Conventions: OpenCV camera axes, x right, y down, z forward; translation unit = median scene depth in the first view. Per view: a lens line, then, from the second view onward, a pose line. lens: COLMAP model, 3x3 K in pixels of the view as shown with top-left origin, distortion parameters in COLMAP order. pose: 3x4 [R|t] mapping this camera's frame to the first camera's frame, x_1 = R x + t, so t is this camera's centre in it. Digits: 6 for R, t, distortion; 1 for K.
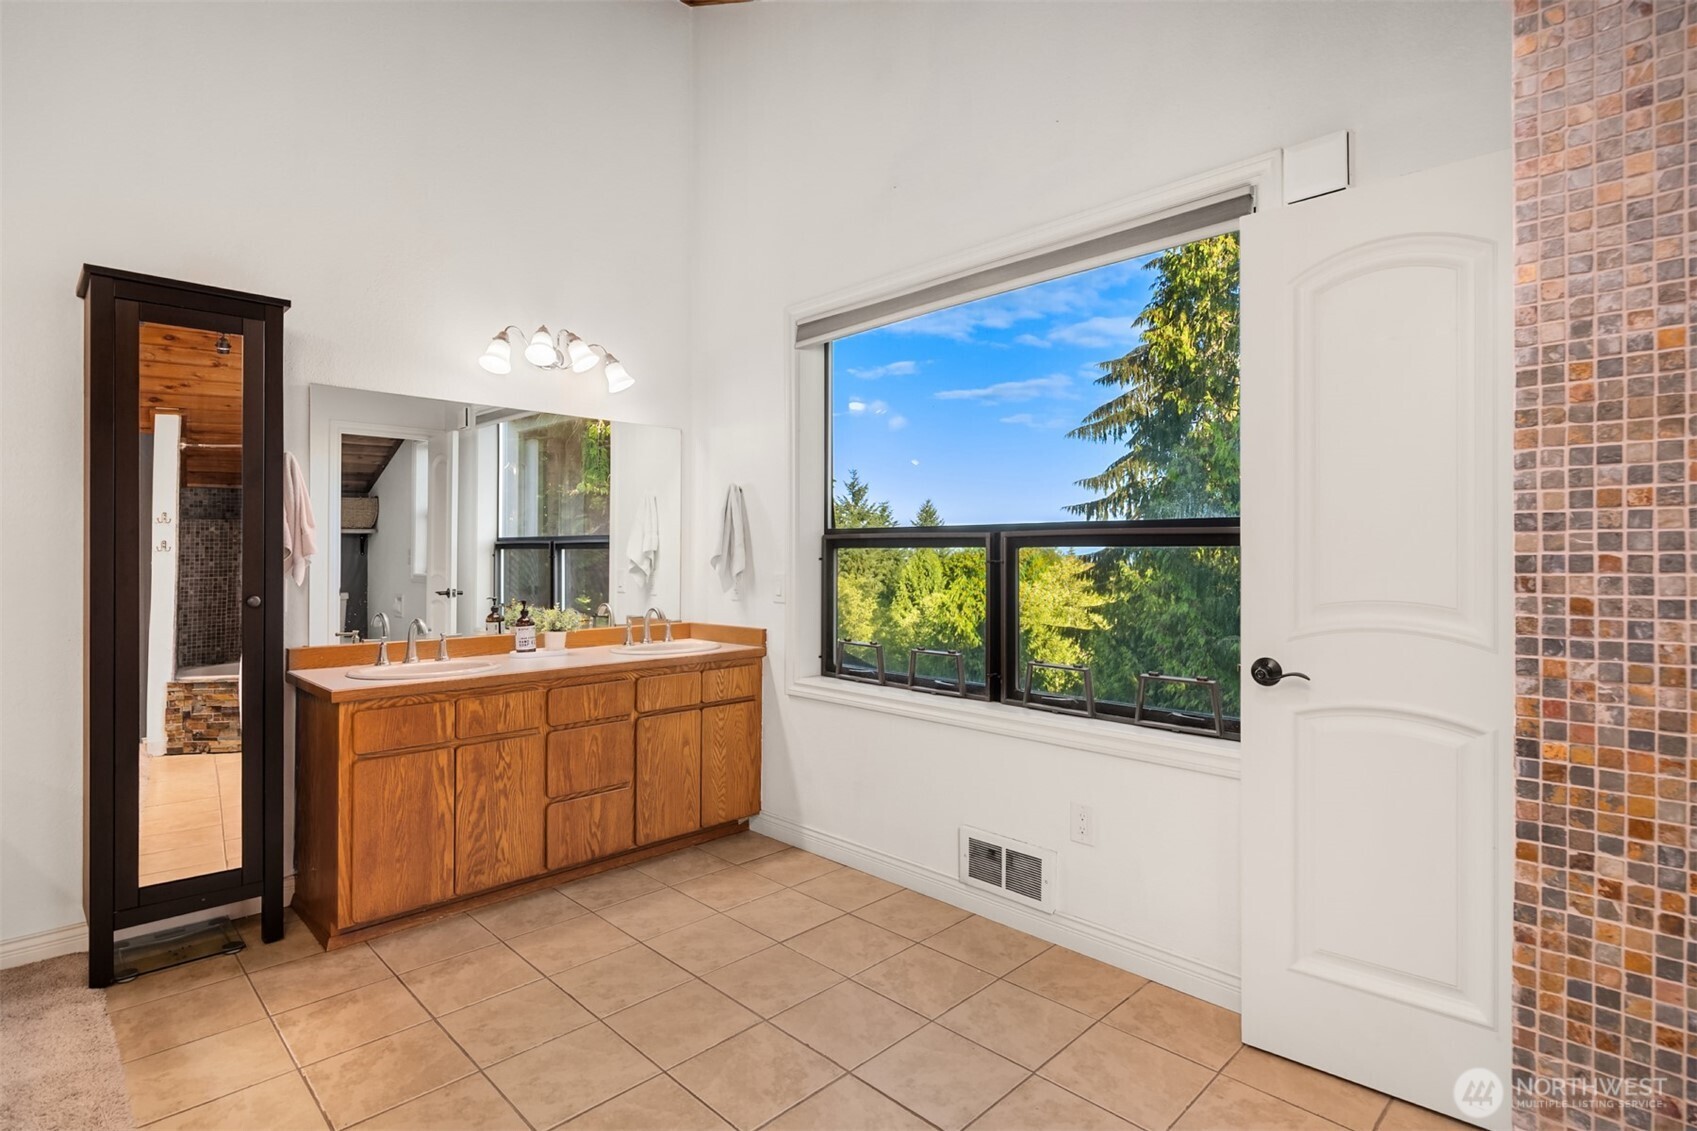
lens RADIAL K [[852.2, 0, 845.9], [0, 852.2, 559.4], [0, 0, 1]] dist [0.001780, 0.000119]
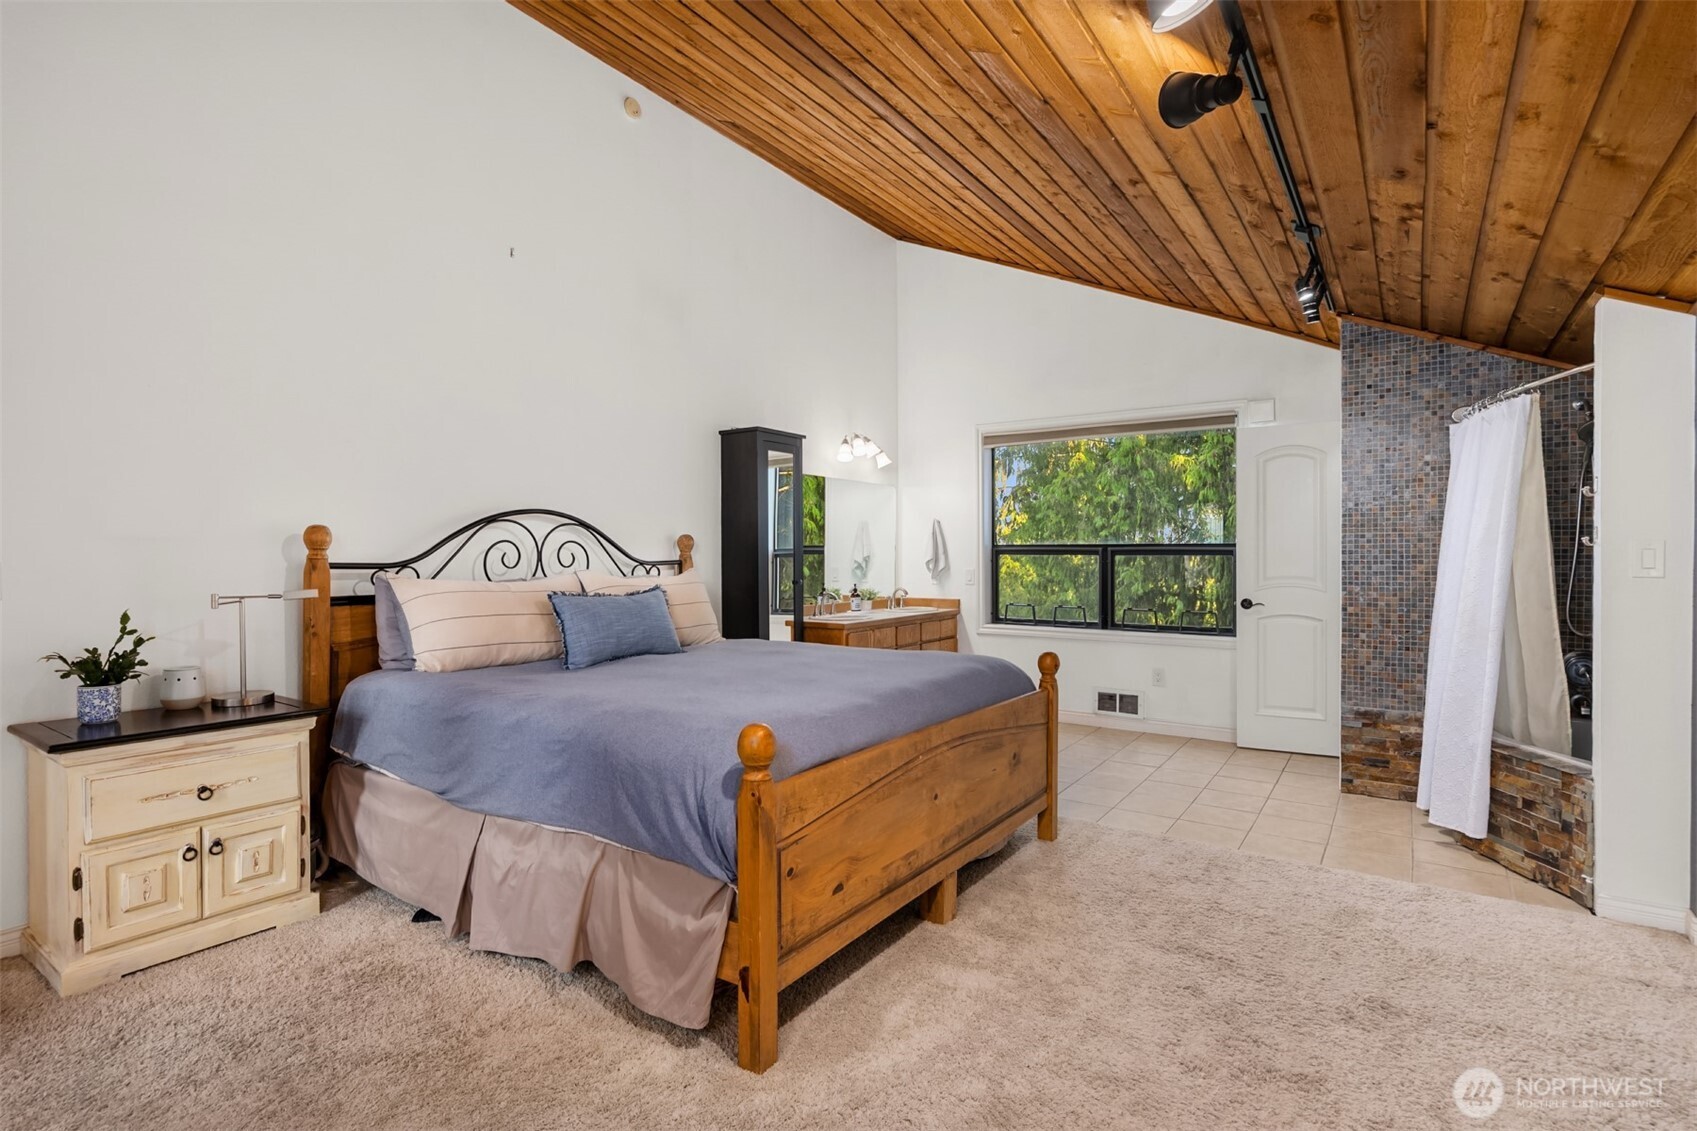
lens RADIAL K [[852.2, 0, 851.4], [0, 852.2, 563.8], [0, 0, 1]] dist [0.001780, 0.000119]
pose [[0.977985, -0.002340, 0.208664, -1.360204], [0.001357, 0.999987, 0.004857, -0.007163], [-0.208673, -0.004467, 0.977975, -1.436353]]
